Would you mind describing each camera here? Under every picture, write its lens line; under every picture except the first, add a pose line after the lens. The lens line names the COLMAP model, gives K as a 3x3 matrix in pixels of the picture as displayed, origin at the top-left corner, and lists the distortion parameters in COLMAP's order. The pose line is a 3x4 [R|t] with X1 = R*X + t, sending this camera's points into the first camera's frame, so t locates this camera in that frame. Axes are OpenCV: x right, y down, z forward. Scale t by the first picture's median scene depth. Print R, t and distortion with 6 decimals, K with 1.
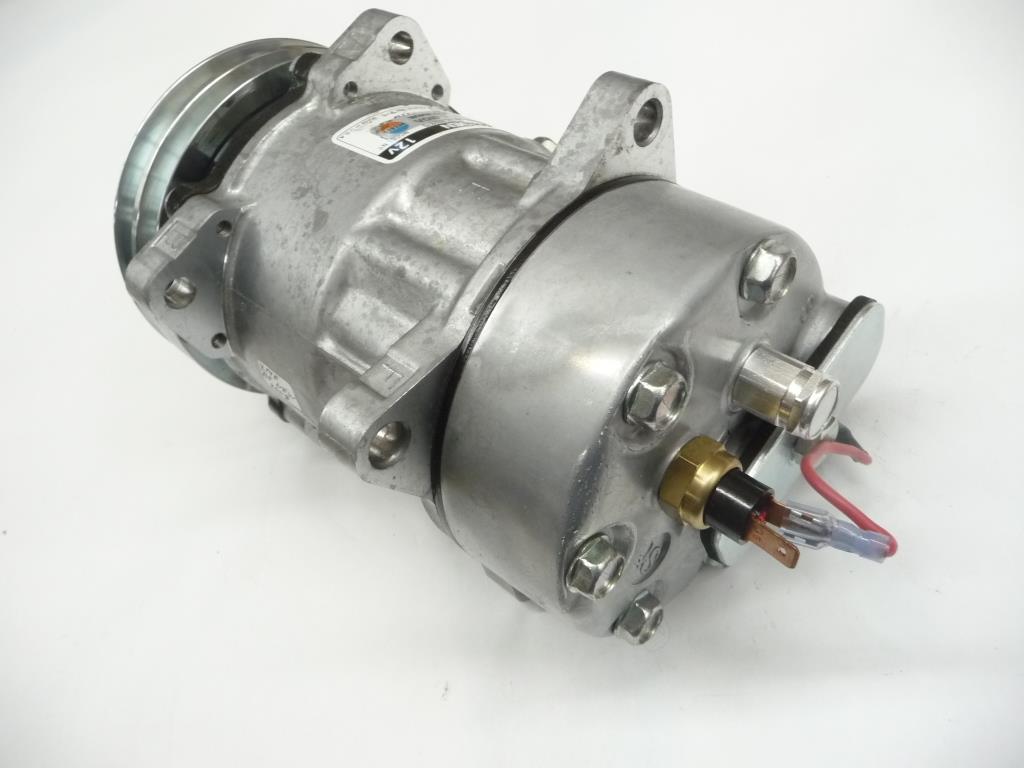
lens RADIAL K [[863.6, 0, 512.0], [0, 863.6, 384.0], [0, 0, 1]] dist [-0.061990, 0.001119]
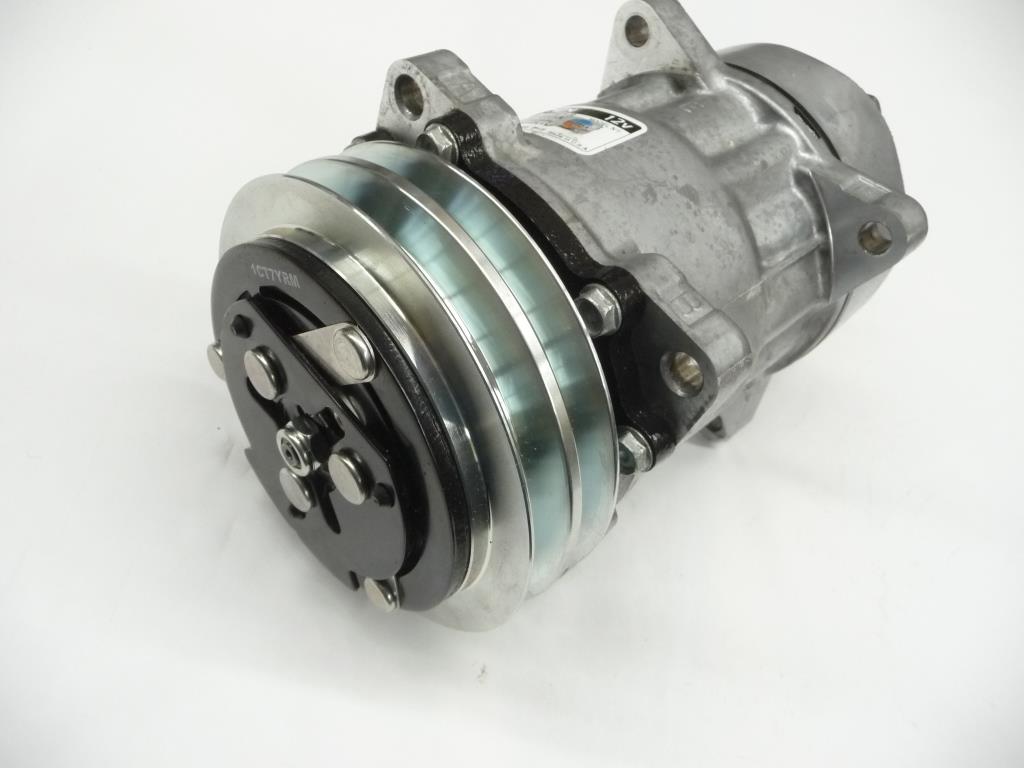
lens RADIAL K [[863.6, 0, 512.0], [0, 863.6, 384.0], [0, 0, 1]] dist [-0.061990, 0.001119]
pose [[0.021440, -0.538118, 0.842597, -1.156632], [0.660672, 0.640175, 0.392031, -0.563335], [-0.750368, 0.548275, 0.369245, 0.901537]]
